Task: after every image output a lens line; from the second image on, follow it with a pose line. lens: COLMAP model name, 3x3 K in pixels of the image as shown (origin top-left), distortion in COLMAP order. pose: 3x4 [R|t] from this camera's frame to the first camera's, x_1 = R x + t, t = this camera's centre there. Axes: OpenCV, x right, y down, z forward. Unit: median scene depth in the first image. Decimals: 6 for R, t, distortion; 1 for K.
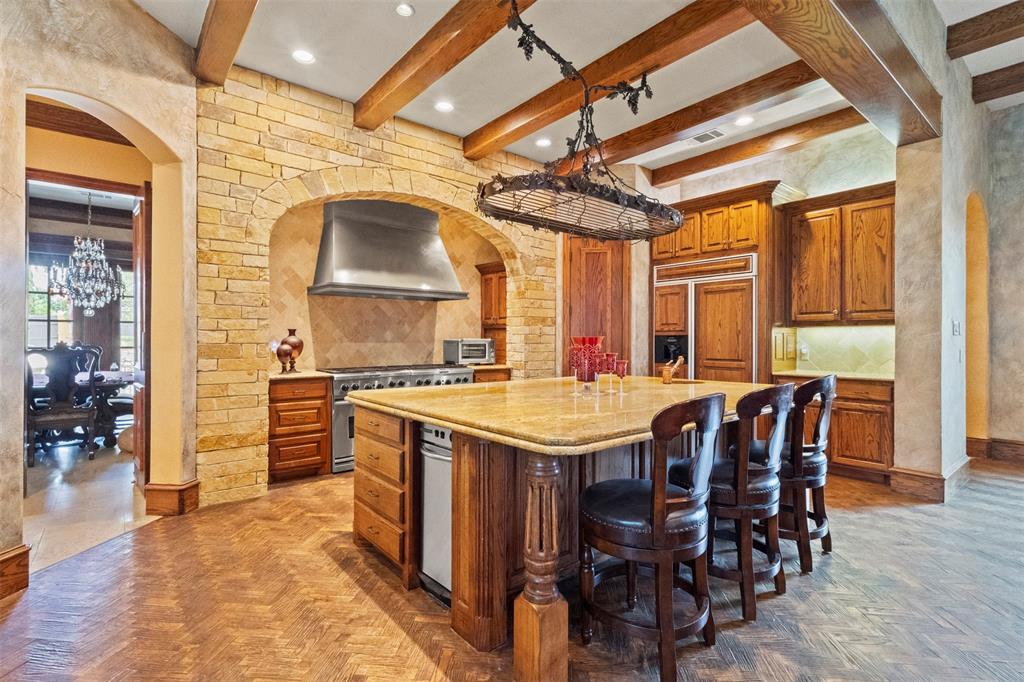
lens RADIAL K [[478.5, 0, 517.7], [0, 478.5, 341.4], [0, 0, 1]] dist [0.005986, 0.000173]
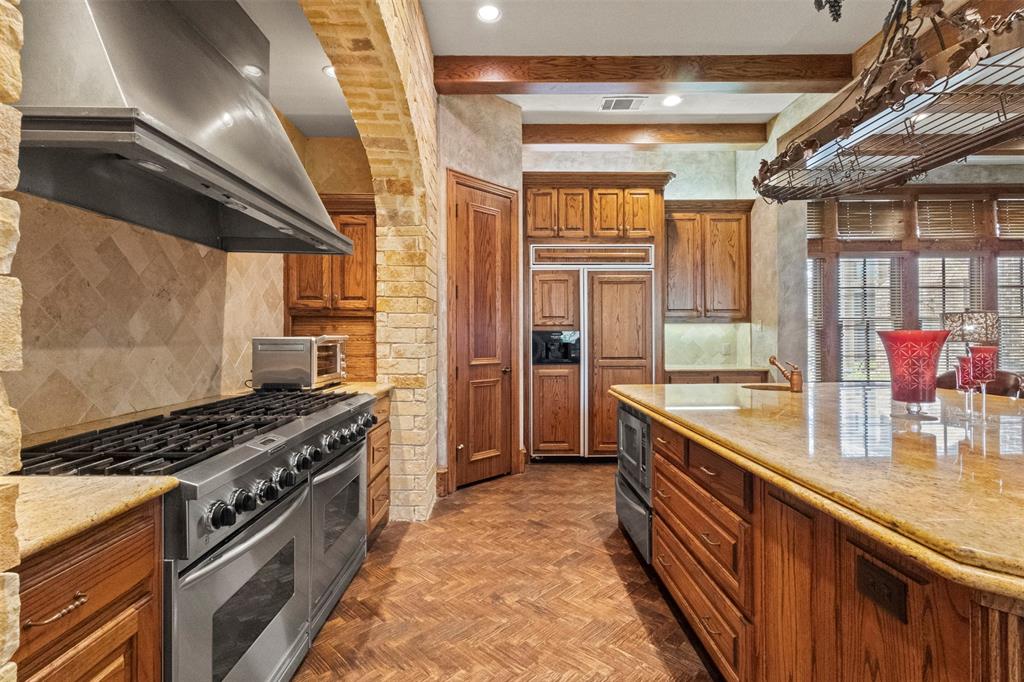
lens RADIAL K [[478.5, 0, 509.3], [0, 478.5, 337.2], [0, 0, 1]] dist [0.005986, 0.000173]
pose [[0.629353, -0.004912, 0.777104, -0.393001], [0.006336, 0.999979, 0.001190, -0.003345], [-0.777094, 0.004175, 0.629371, 0.574701]]
